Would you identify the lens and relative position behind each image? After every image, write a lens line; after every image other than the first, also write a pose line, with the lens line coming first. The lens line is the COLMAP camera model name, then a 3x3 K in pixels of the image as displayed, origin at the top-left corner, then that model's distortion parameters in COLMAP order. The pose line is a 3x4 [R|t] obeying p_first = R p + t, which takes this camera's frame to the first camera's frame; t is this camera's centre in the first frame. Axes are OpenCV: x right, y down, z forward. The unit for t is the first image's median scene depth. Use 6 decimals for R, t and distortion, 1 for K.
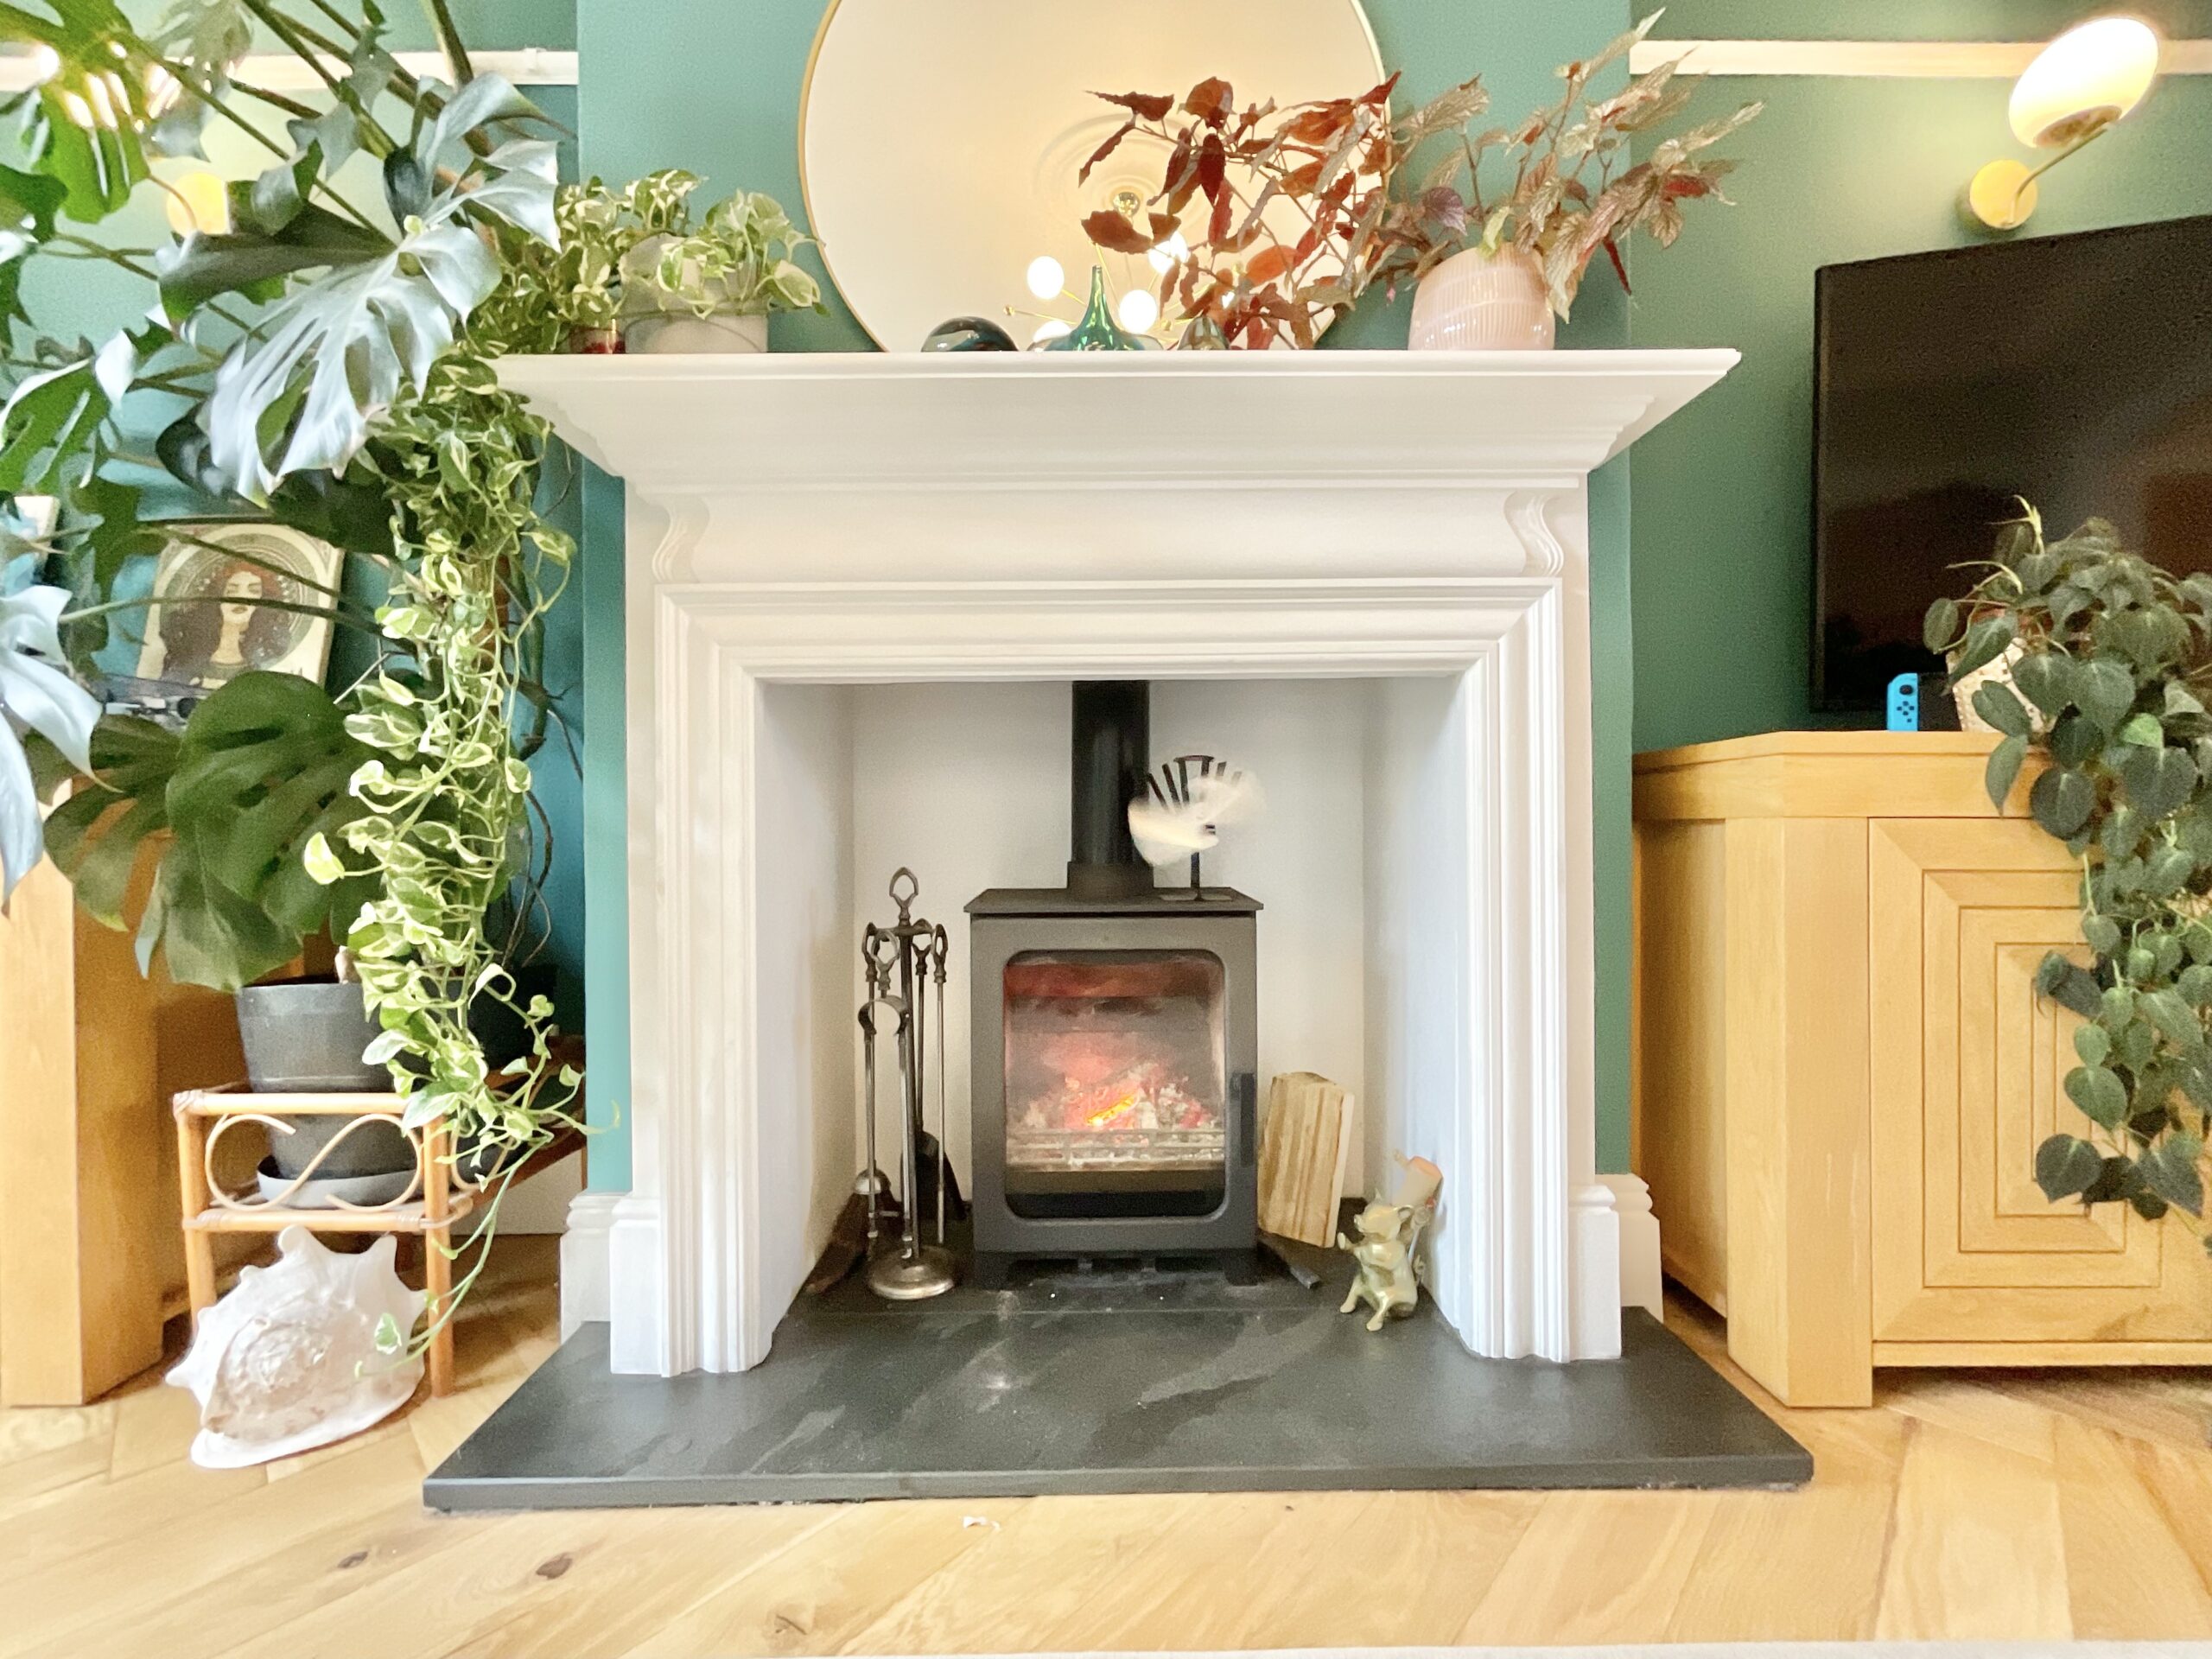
lens RADIAL K [[896.0, 0, 1103.2], [0, 896.0, 832.1], [0, 0, 1]] dist [0.002498, -0.000788]
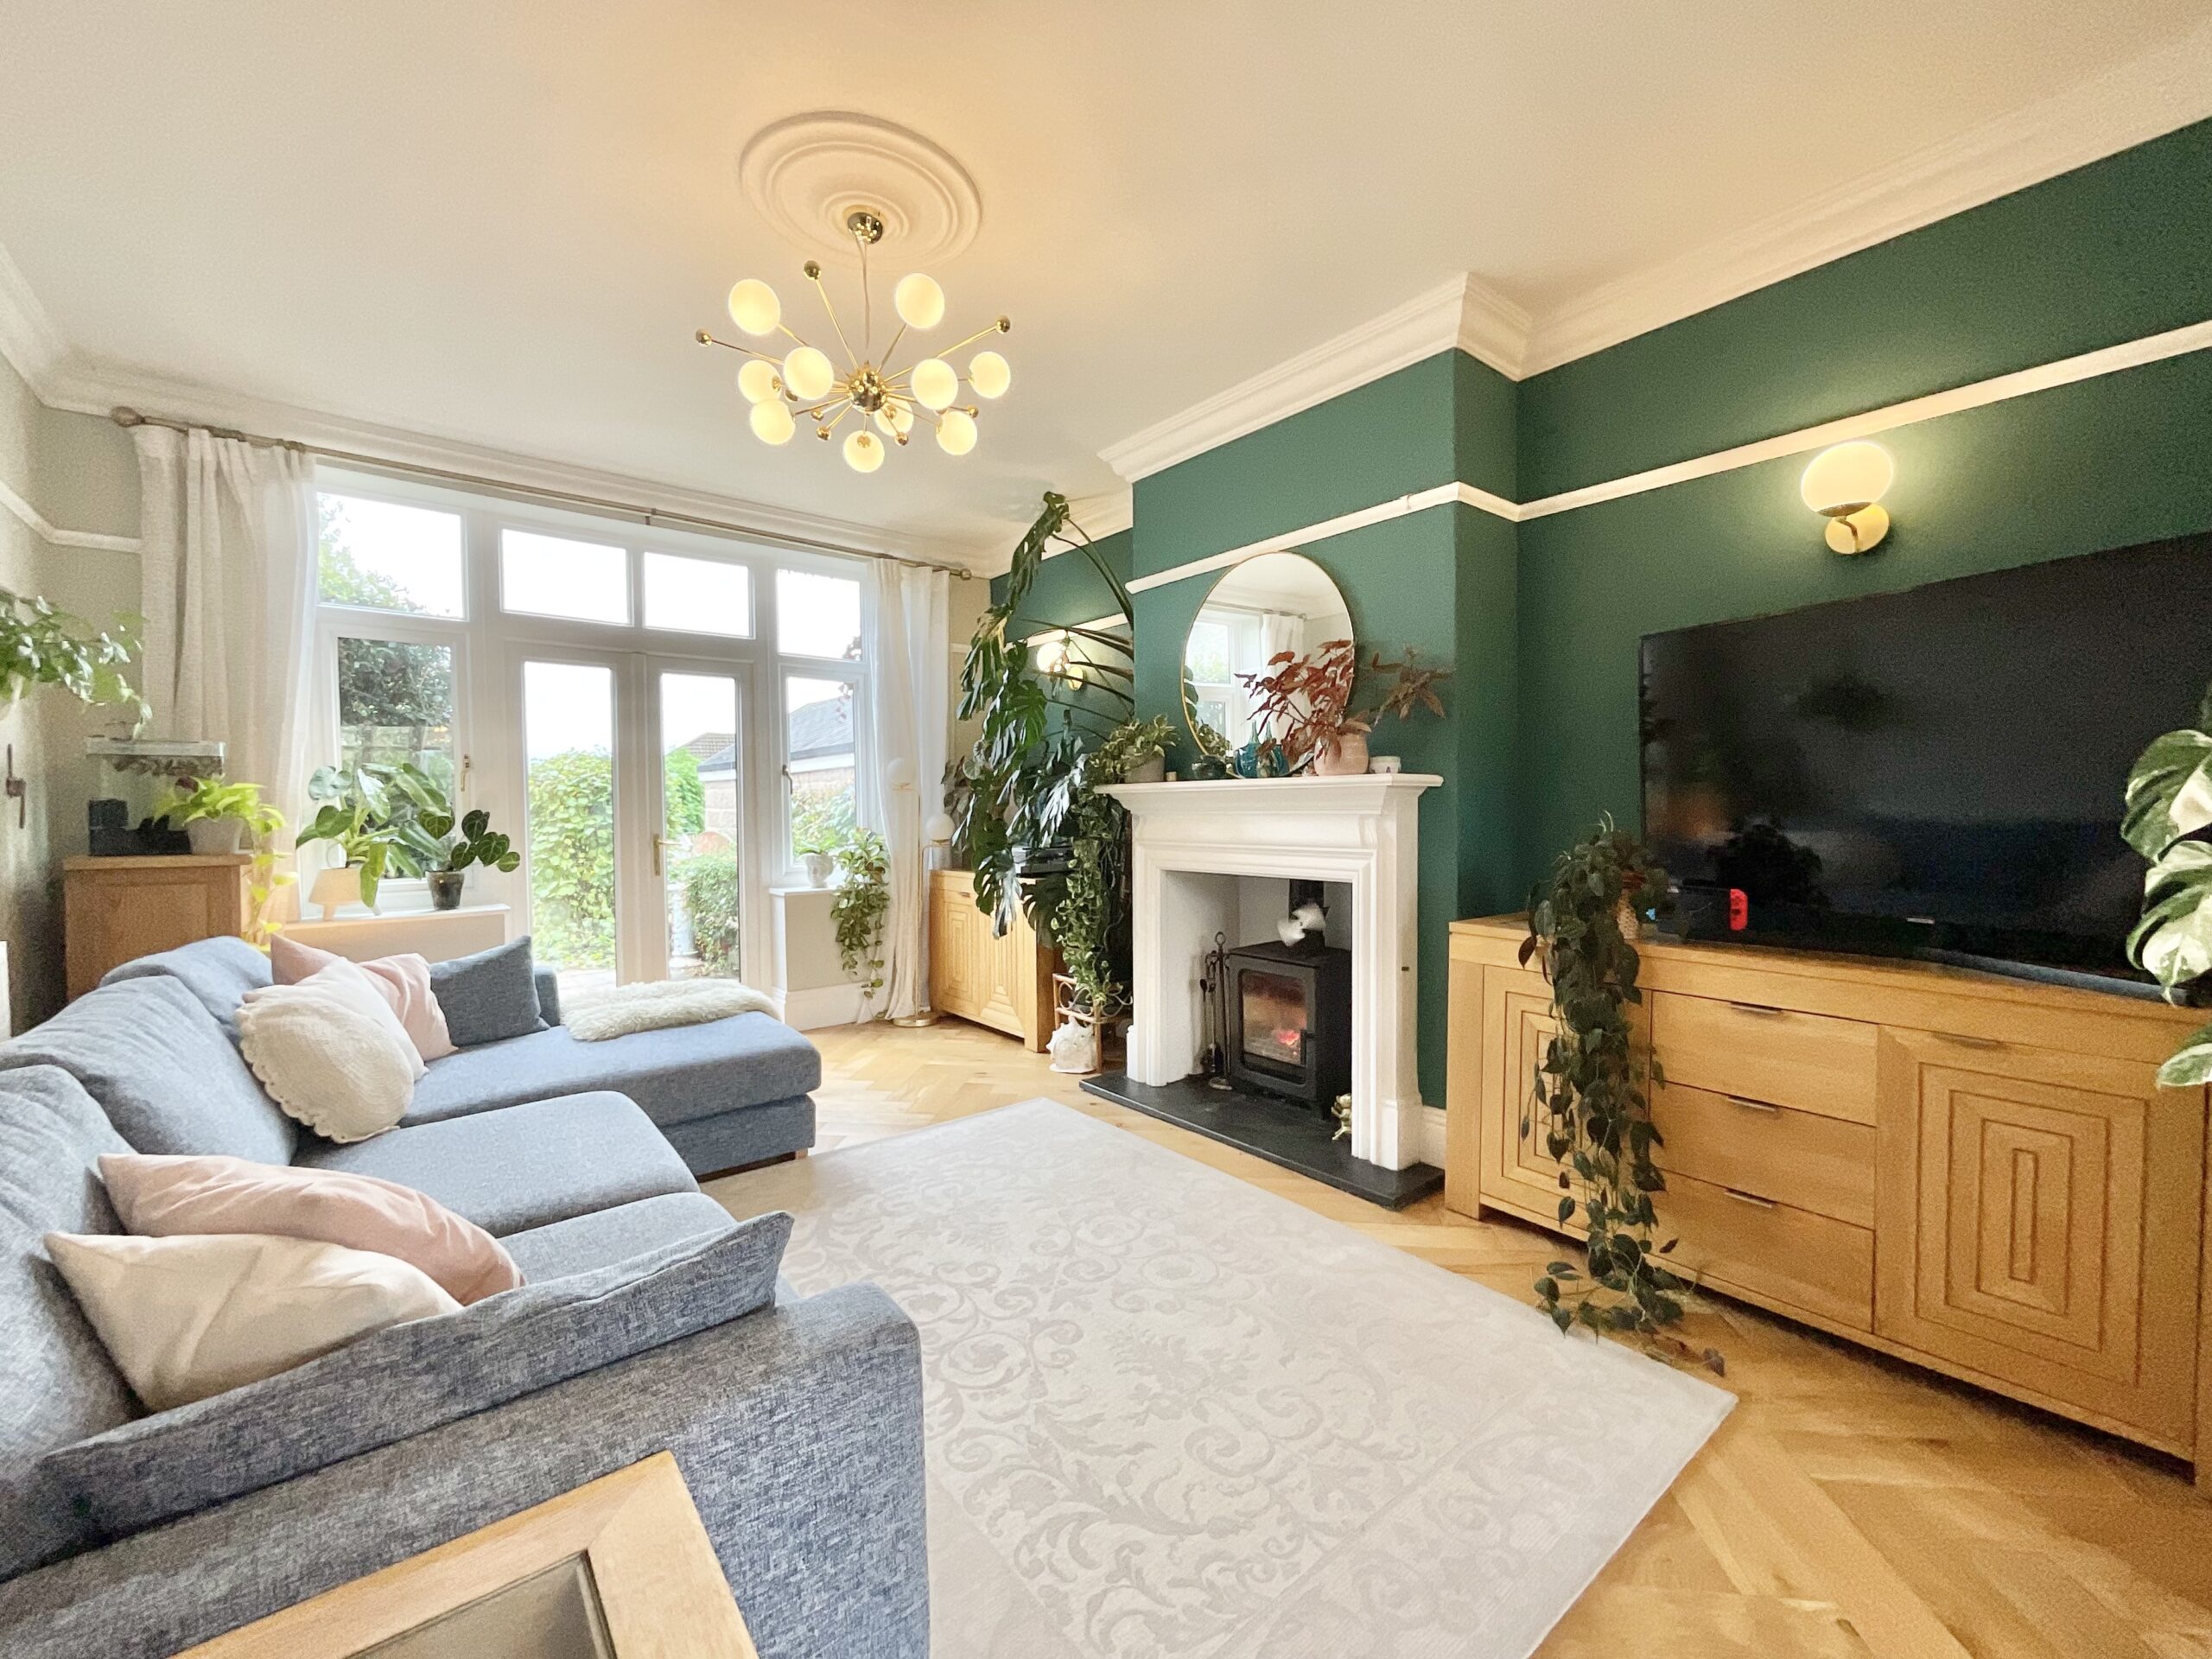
lens RADIAL K [[896.0, 0, 1111.4], [0, 896.0, 831.6], [0, 0, 1]] dist [0.002498, -0.000788]
pose [[0.629277, 0.024666, -0.776790, 1.953419], [-0.012282, 0.999687, 0.021794, -0.373024], [0.777084, -0.004174, 0.629383, -1.122792]]
